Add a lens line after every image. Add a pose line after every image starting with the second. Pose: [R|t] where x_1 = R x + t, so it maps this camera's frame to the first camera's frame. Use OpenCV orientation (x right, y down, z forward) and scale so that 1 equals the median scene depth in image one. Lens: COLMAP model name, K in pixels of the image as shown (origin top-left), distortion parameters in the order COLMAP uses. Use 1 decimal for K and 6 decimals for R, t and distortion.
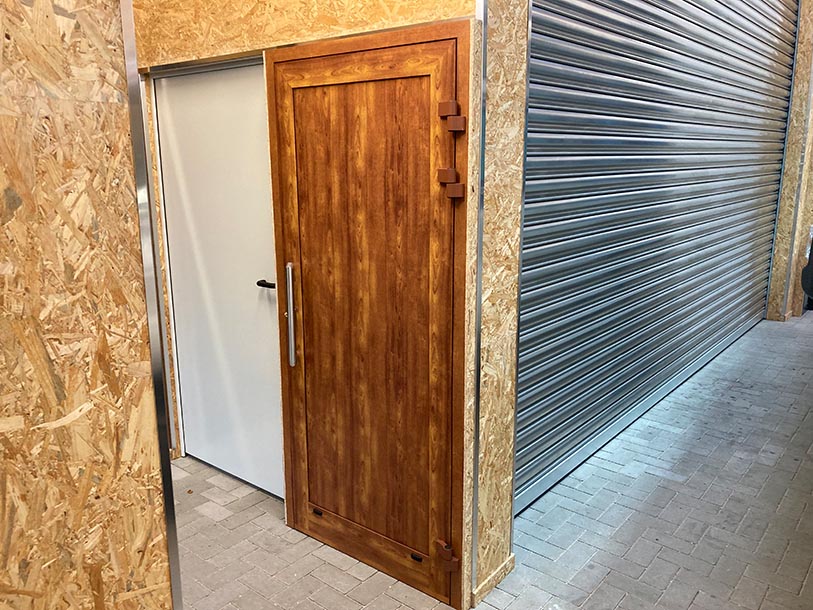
lens RADIAL K [[669.0, 0, 406.3], [0, 669.0, 302.8], [0, 0, 1]] dist [0.045460, 0.011955]
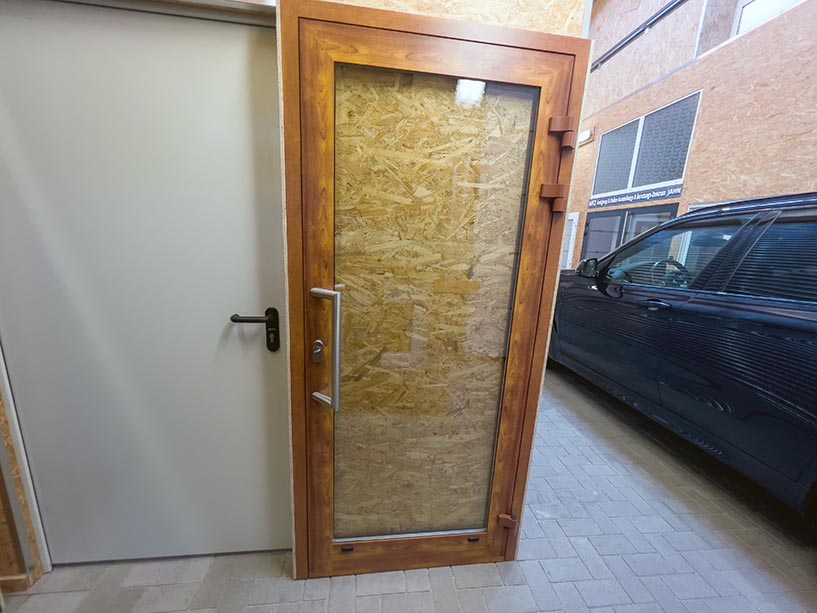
lens RADIAL K [[325.7, 0, 408.6], [0, 325.7, 314.0], [0, 0, 1]] dist [-0.002430, 0.000164]
pose [[0.691390, -0.115070, 0.713260, -0.441713], [0.103078, 0.992846, 0.060259, -0.046890], [-0.715091, 0.031859, 0.698305, 0.738448]]
